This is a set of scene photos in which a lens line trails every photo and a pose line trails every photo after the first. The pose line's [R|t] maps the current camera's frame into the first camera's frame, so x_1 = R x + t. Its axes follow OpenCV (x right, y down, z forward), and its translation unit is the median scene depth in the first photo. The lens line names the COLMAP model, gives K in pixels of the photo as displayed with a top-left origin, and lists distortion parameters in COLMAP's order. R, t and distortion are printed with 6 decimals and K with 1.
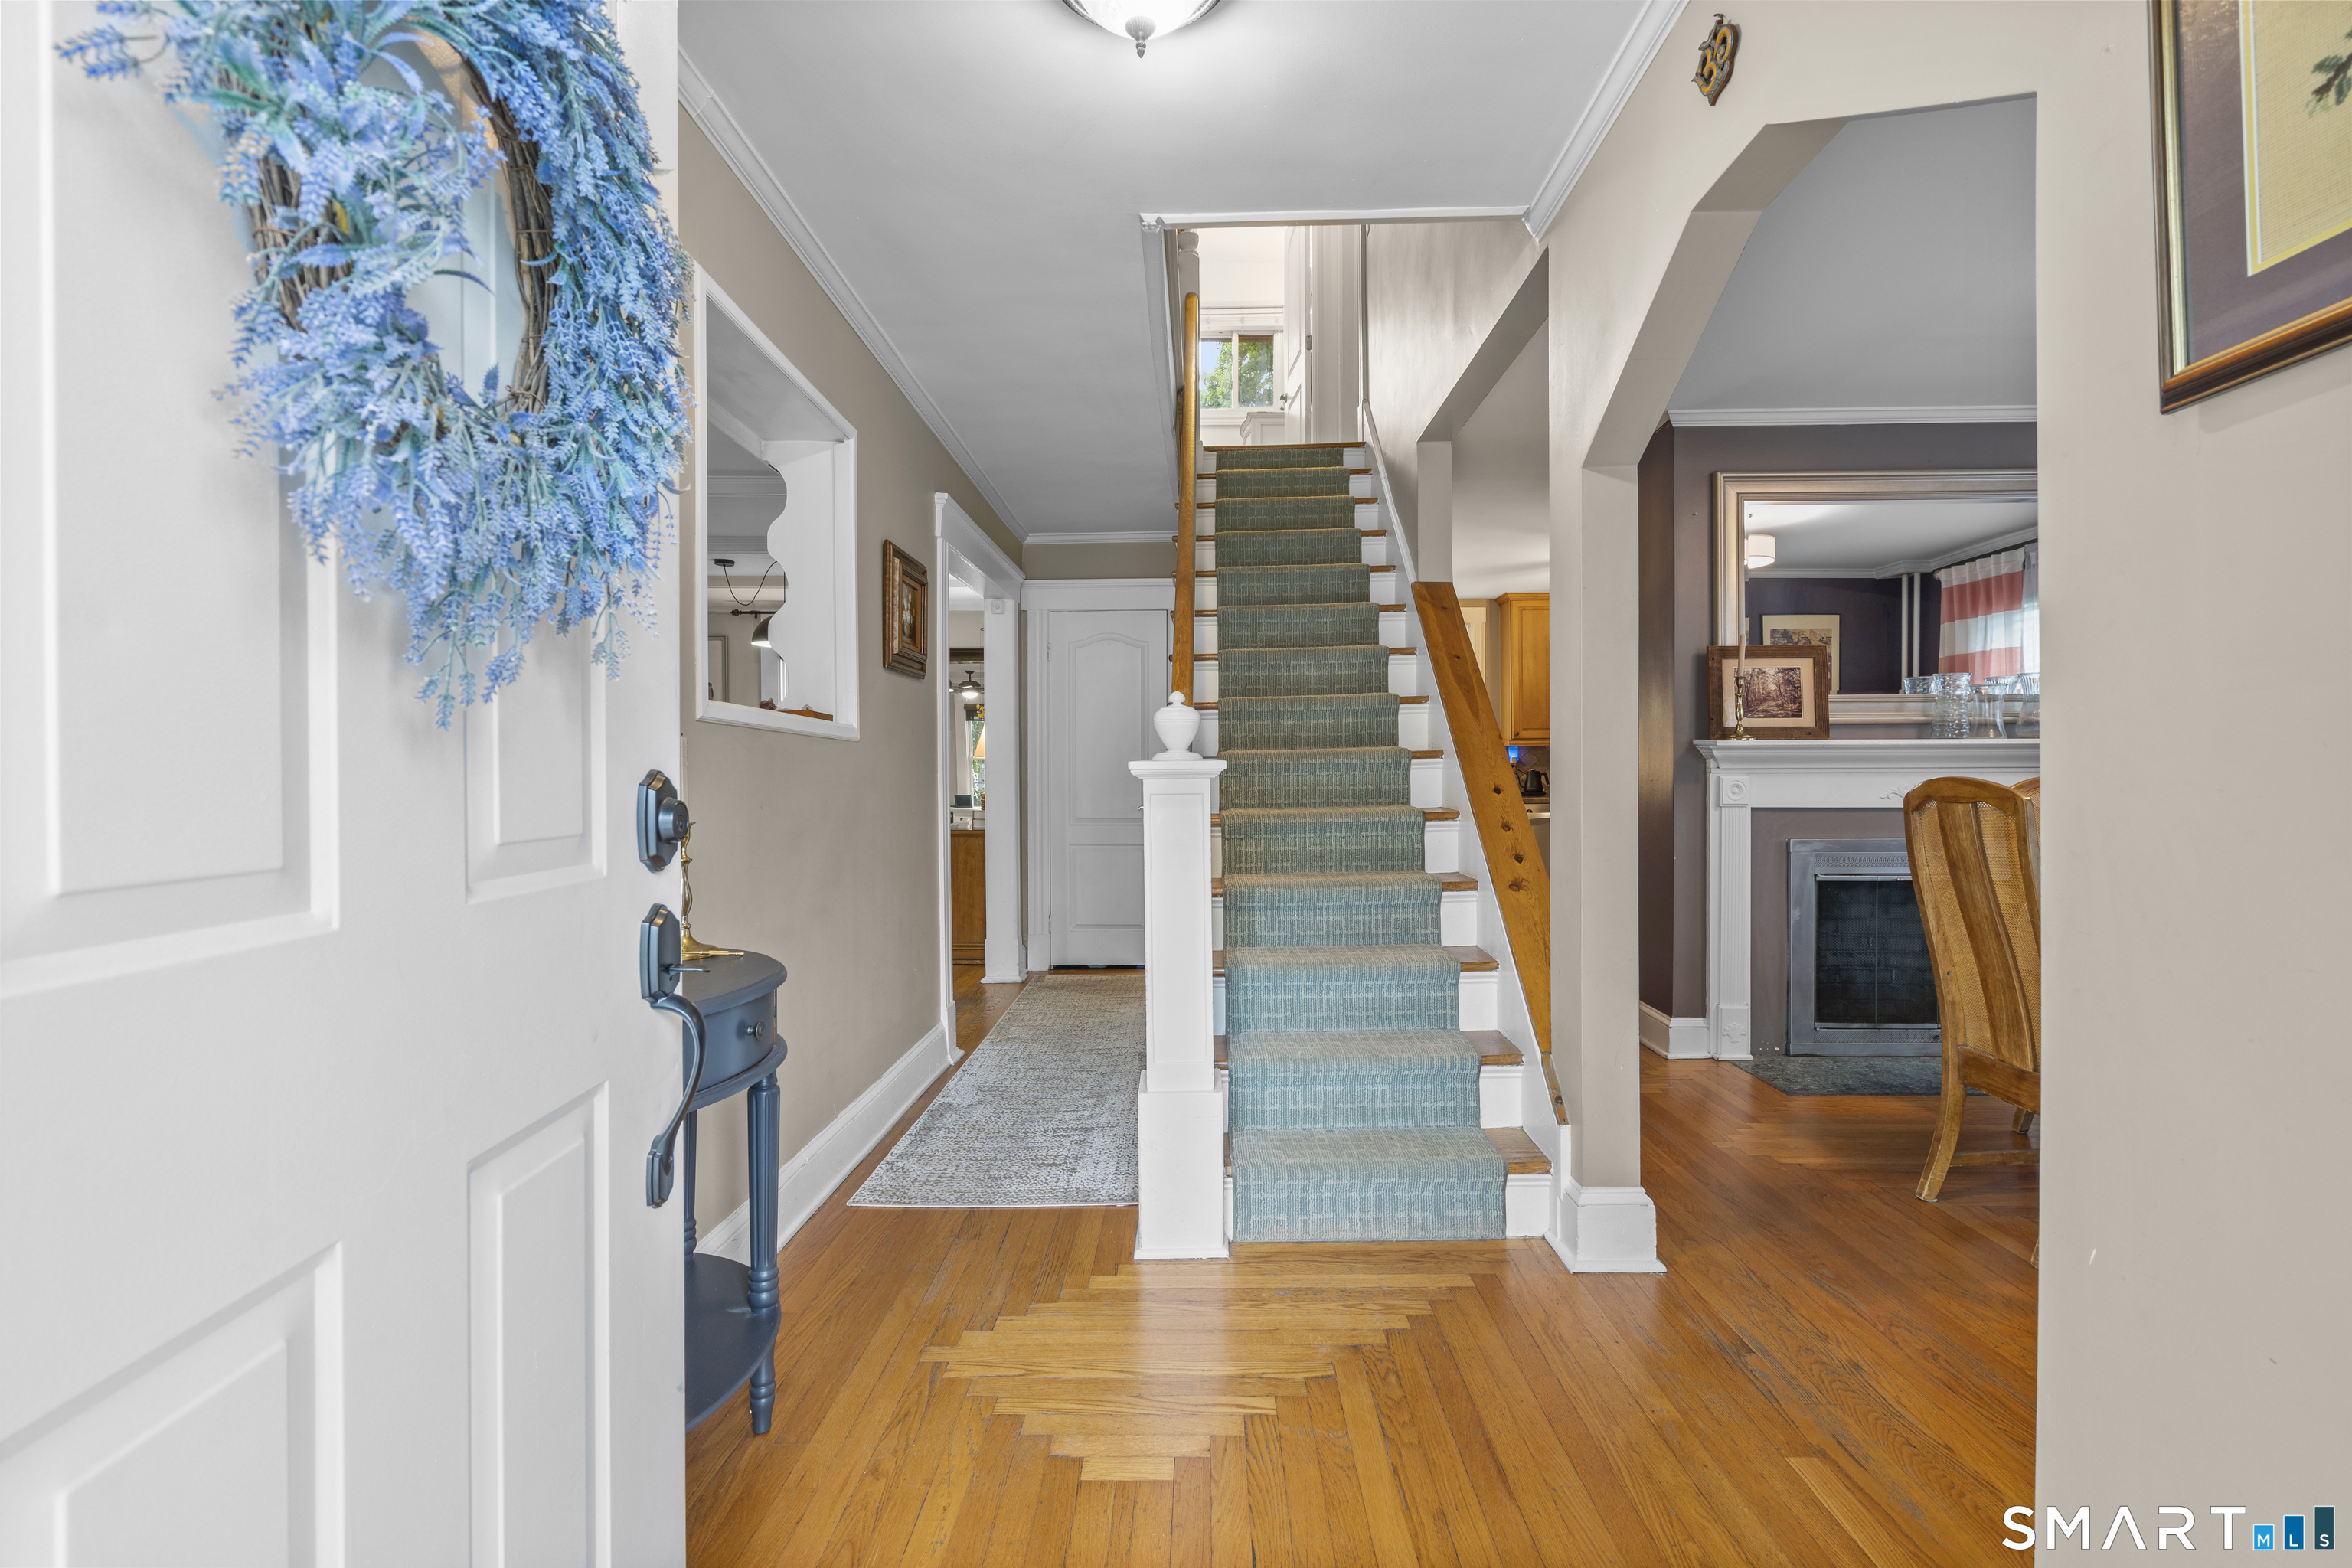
lens RADIAL K [[1046.4, 0, 1161.5], [0, 1046.4, 771.2], [0, 0, 1]] dist [0.010325, 0.000247]
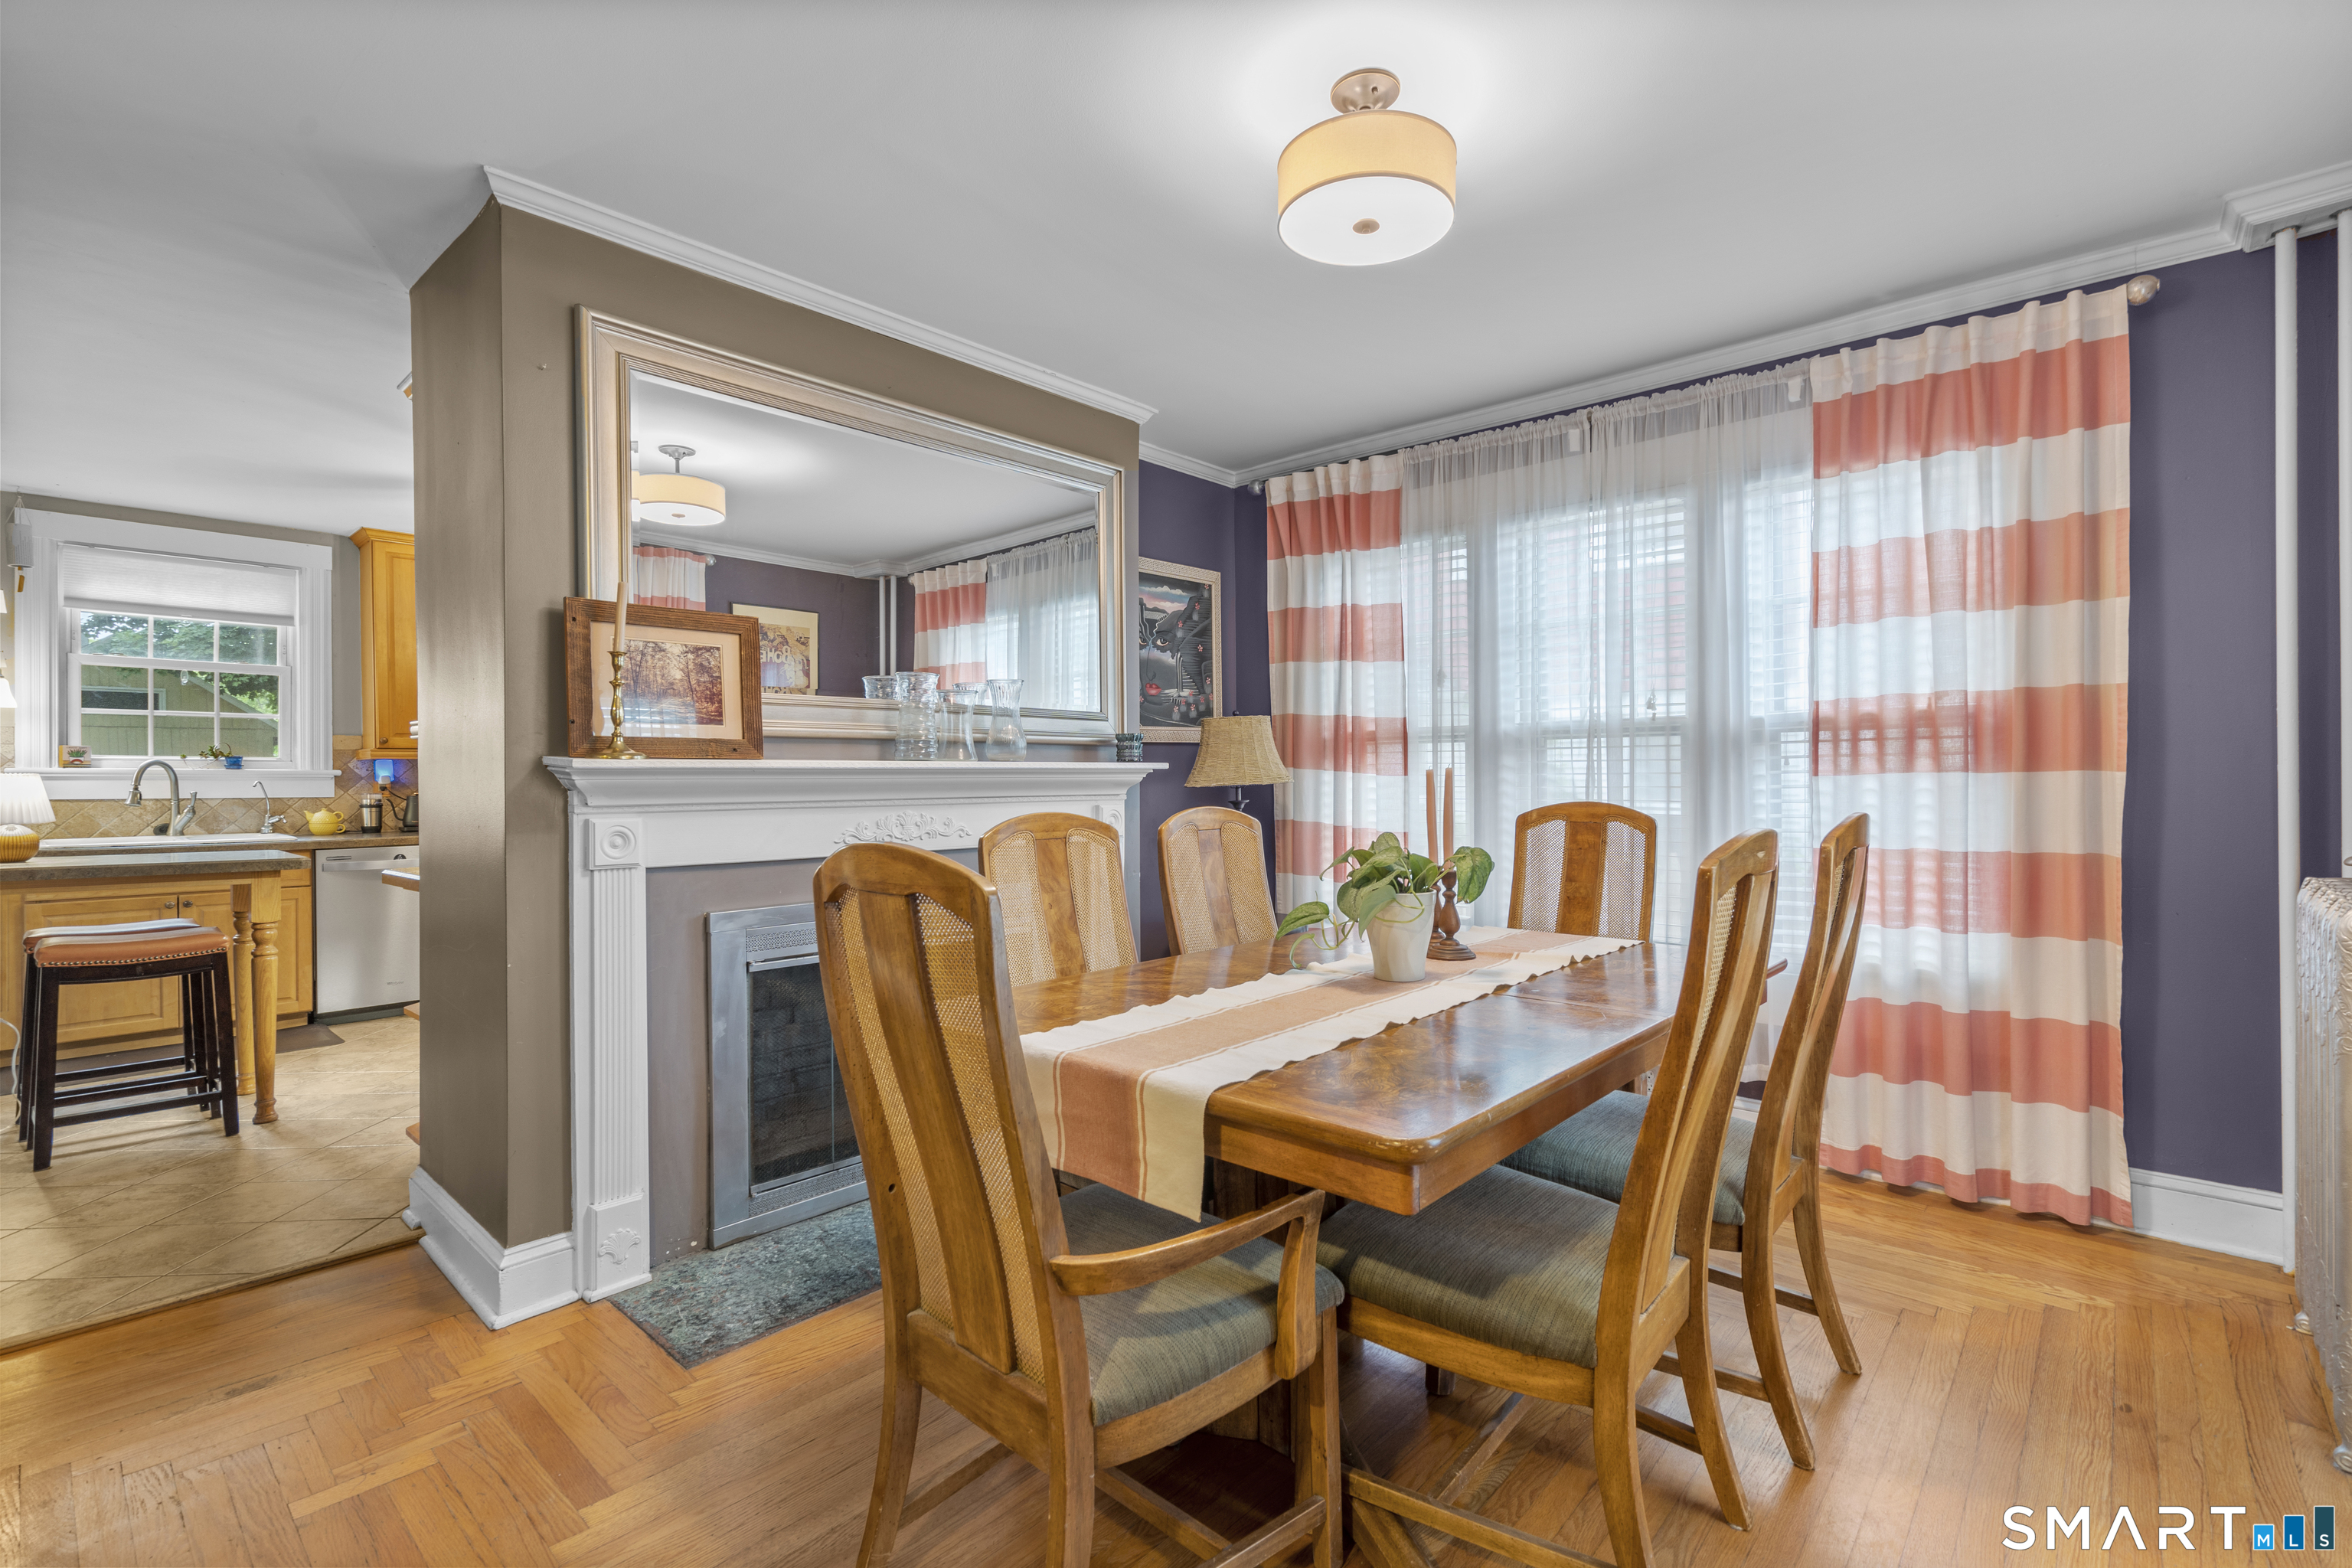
lens RADIAL K [[1046.4, 0, 1171.7], [0, 1046.4, 783.8], [0, 0, 1]] dist [0.010325, 0.000247]
pose [[0.652847, -0.007997, 0.757448, 0.295631], [0.013062, 0.999914, -0.000701, -0.010310], [-0.757377, 0.010352, 0.652896, 0.363048]]
